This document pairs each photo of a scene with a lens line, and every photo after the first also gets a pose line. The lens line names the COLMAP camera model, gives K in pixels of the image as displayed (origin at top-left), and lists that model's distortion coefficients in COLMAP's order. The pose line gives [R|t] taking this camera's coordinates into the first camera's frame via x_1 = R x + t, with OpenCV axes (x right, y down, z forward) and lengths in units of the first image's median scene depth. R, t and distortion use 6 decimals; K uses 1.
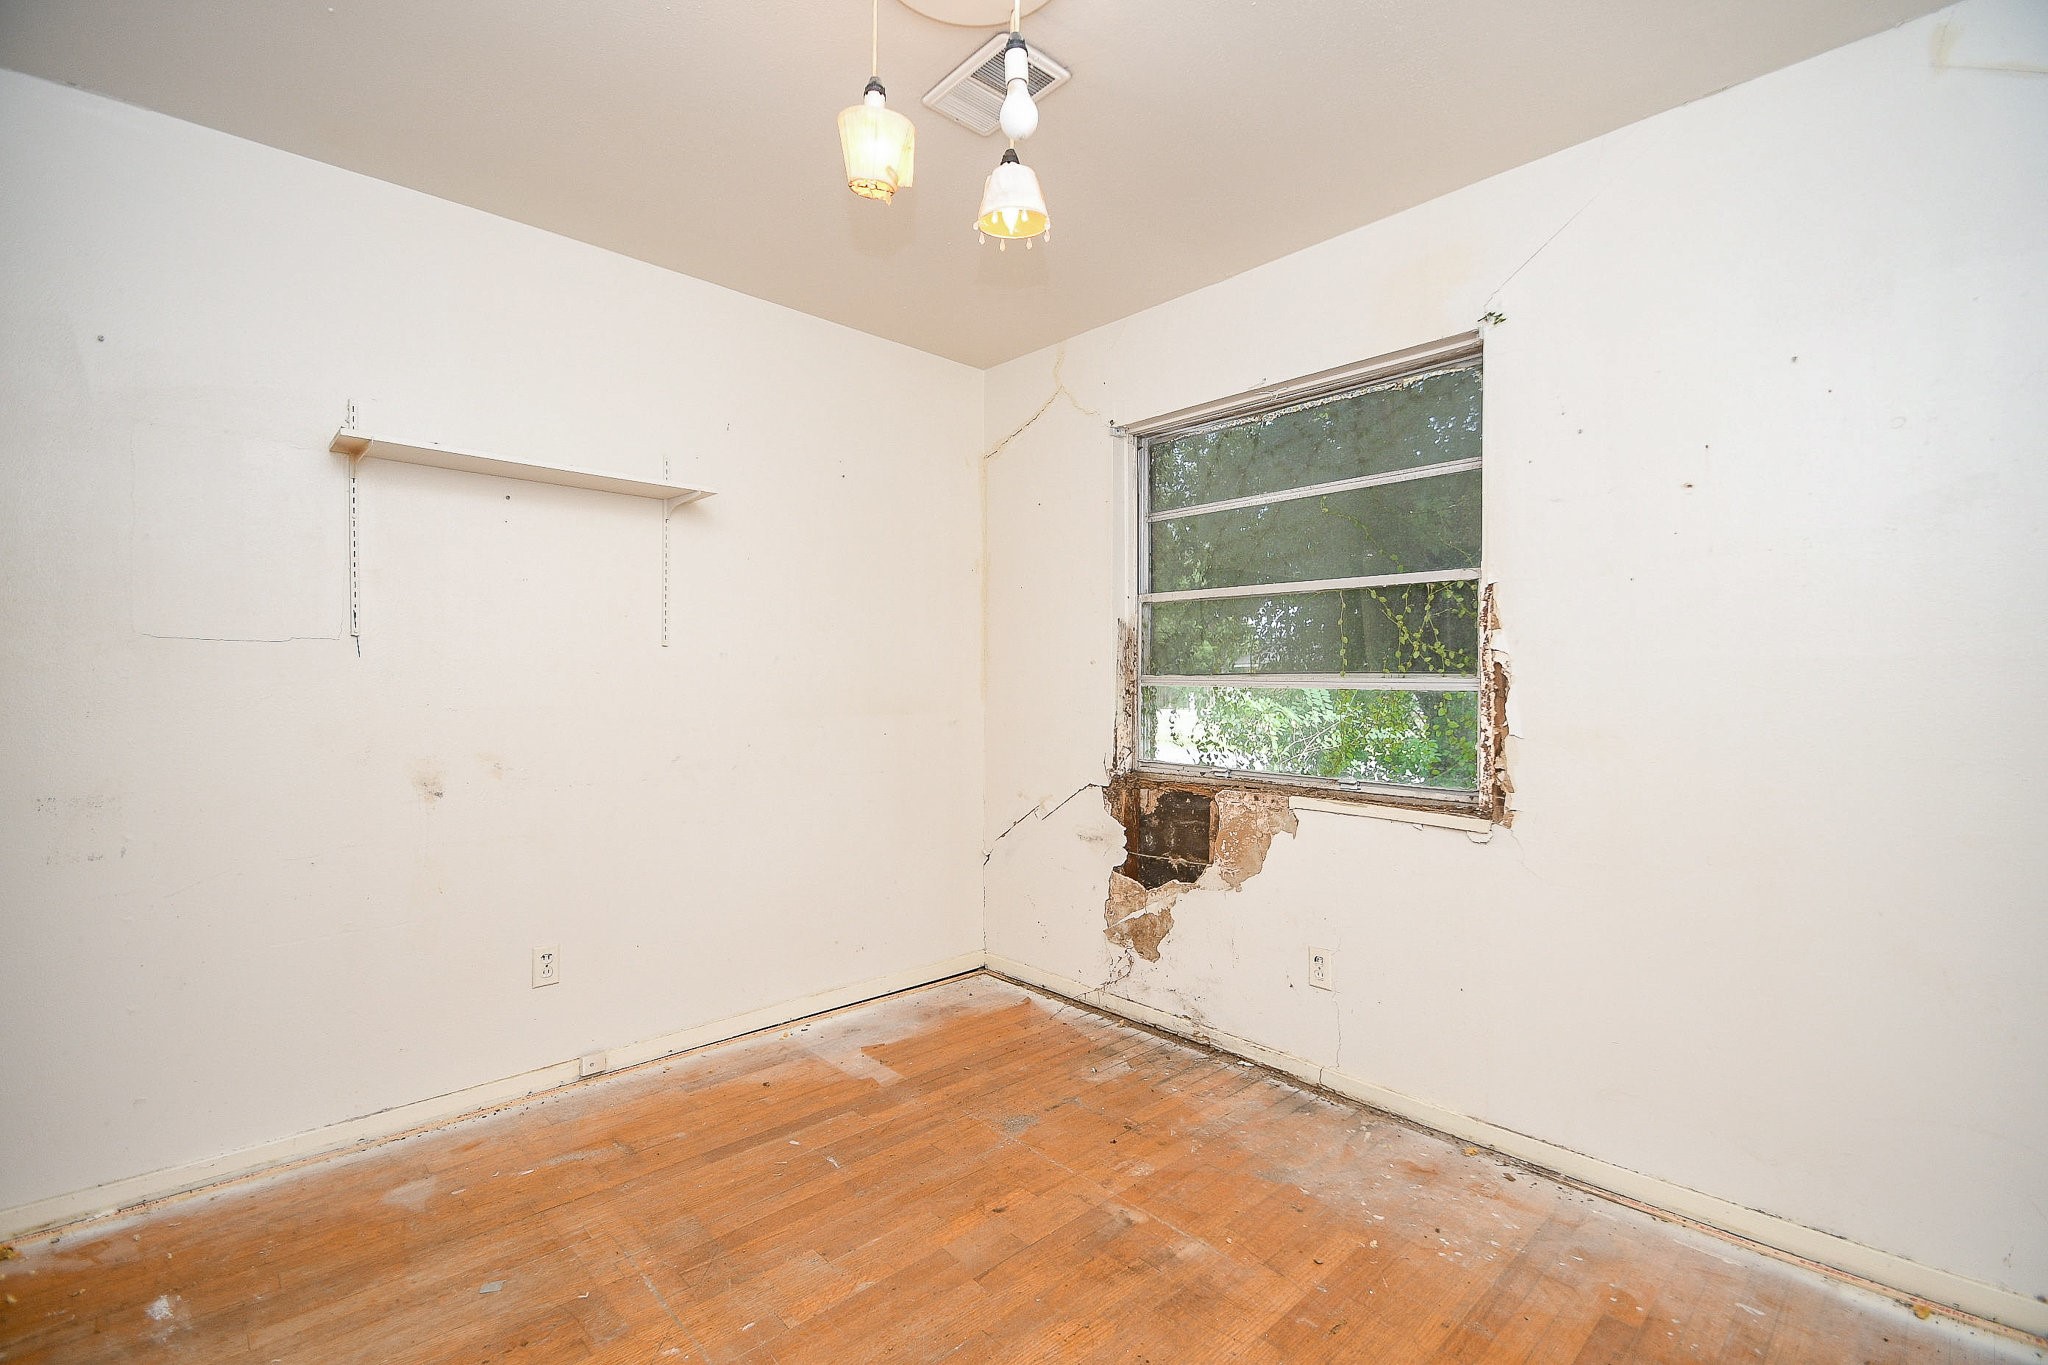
lens RADIAL K [[906.6, 0, 1028.5], [0, 906.6, 695.4], [0, 0, 1]] dist [0.001762, -0.016847]
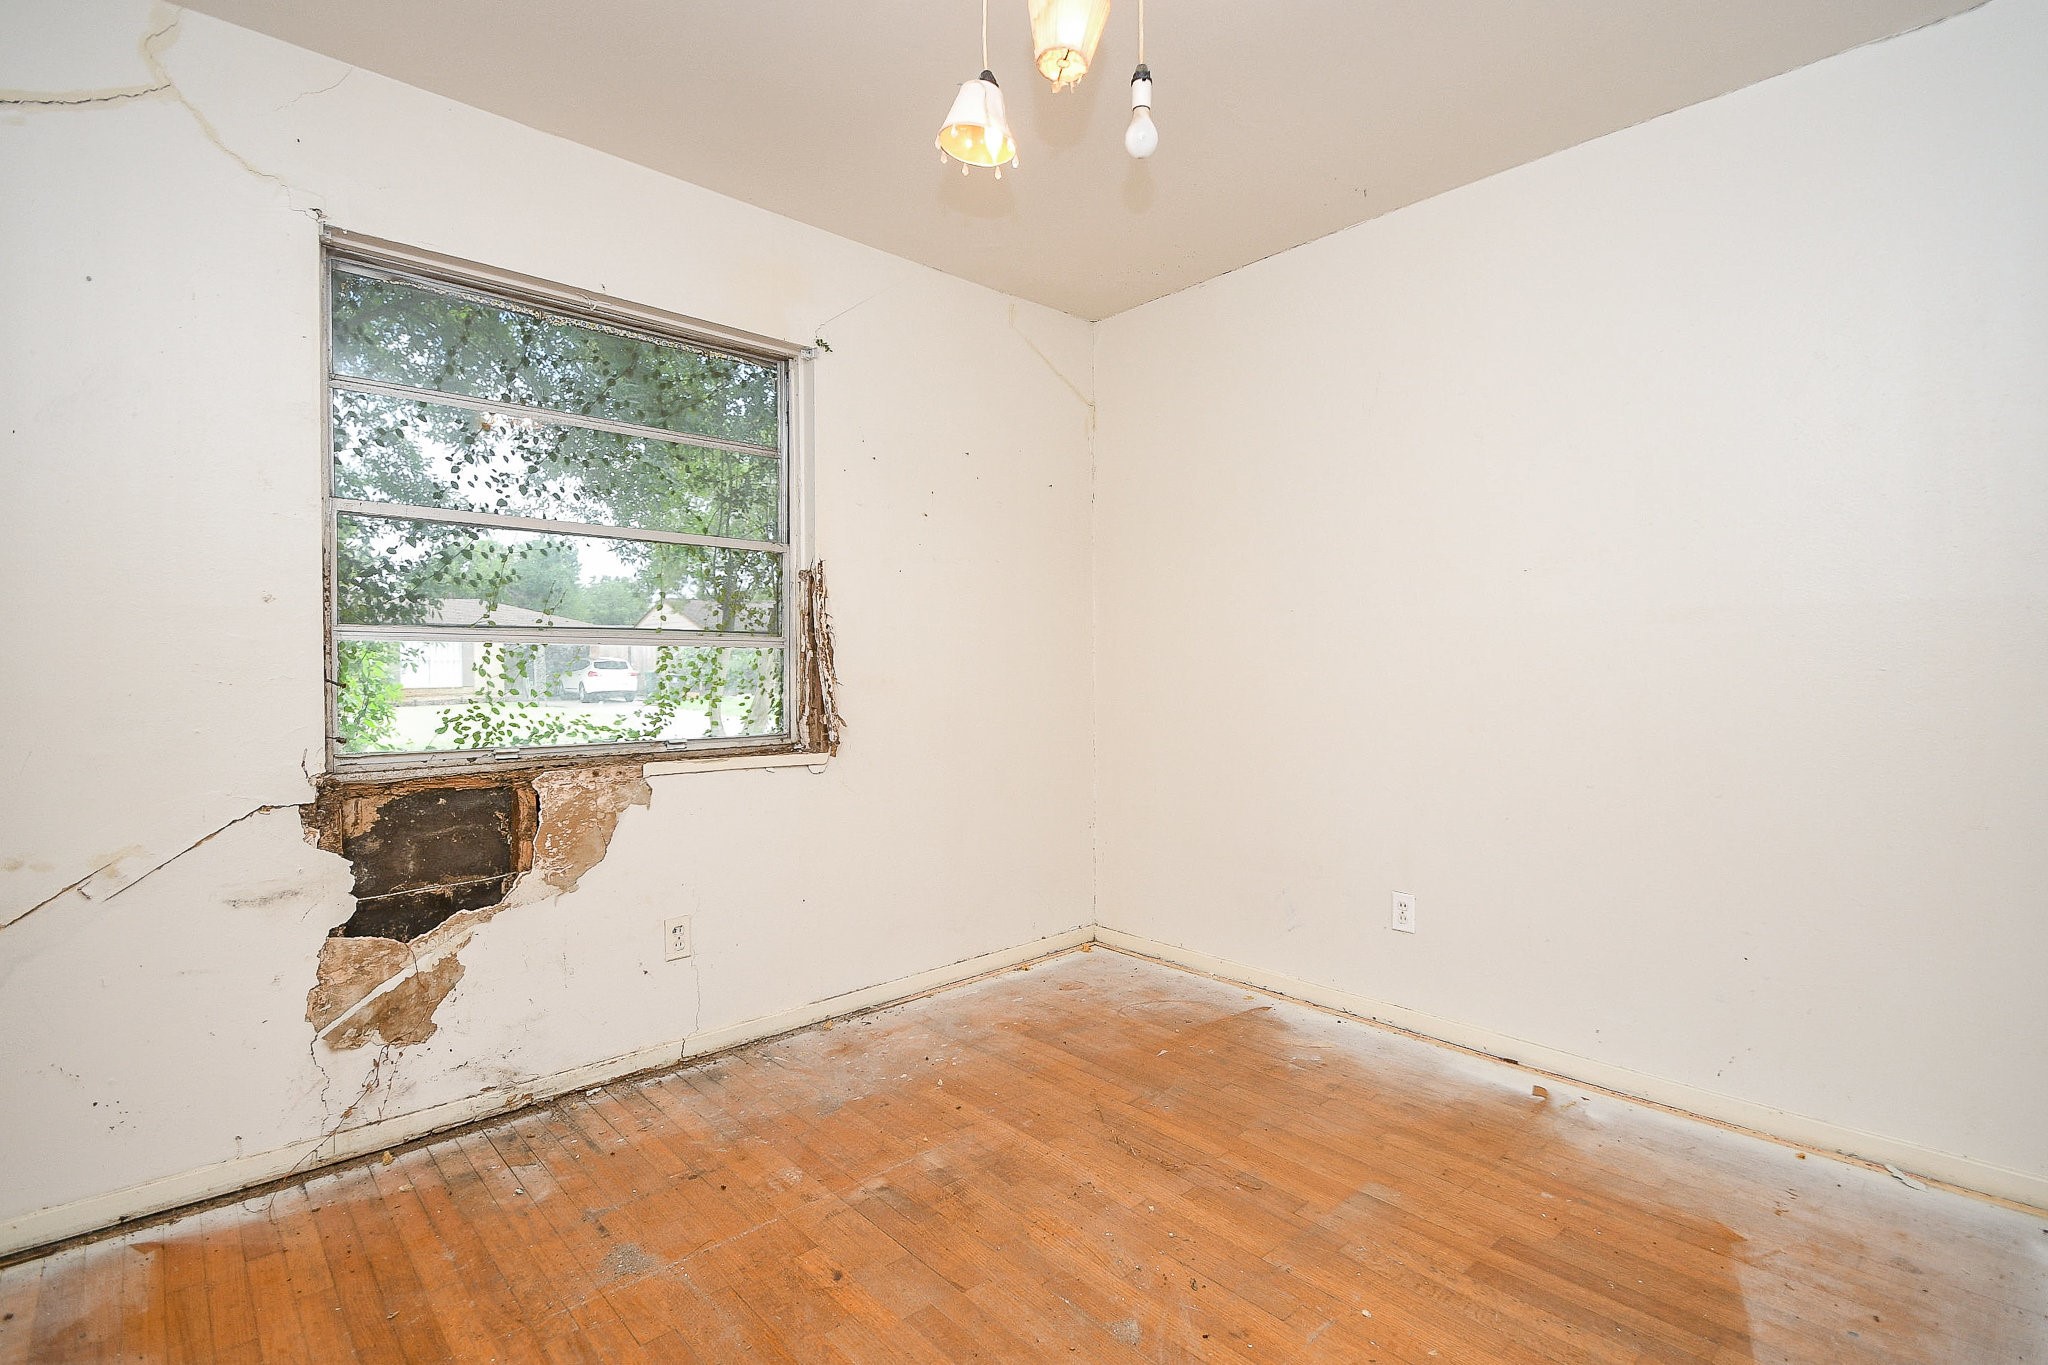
lens RADIAL K [[906.6, 0, 1028.5], [0, 906.6, 695.4], [0, 0, 1]] dist [0.001762, -0.016847]
pose [[0.004951, -0.028522, 0.999581, -0.582123], [0.023711, 0.999315, 0.028397, 0.025251], [-0.999707, 0.023561, 0.005624, 0.579964]]
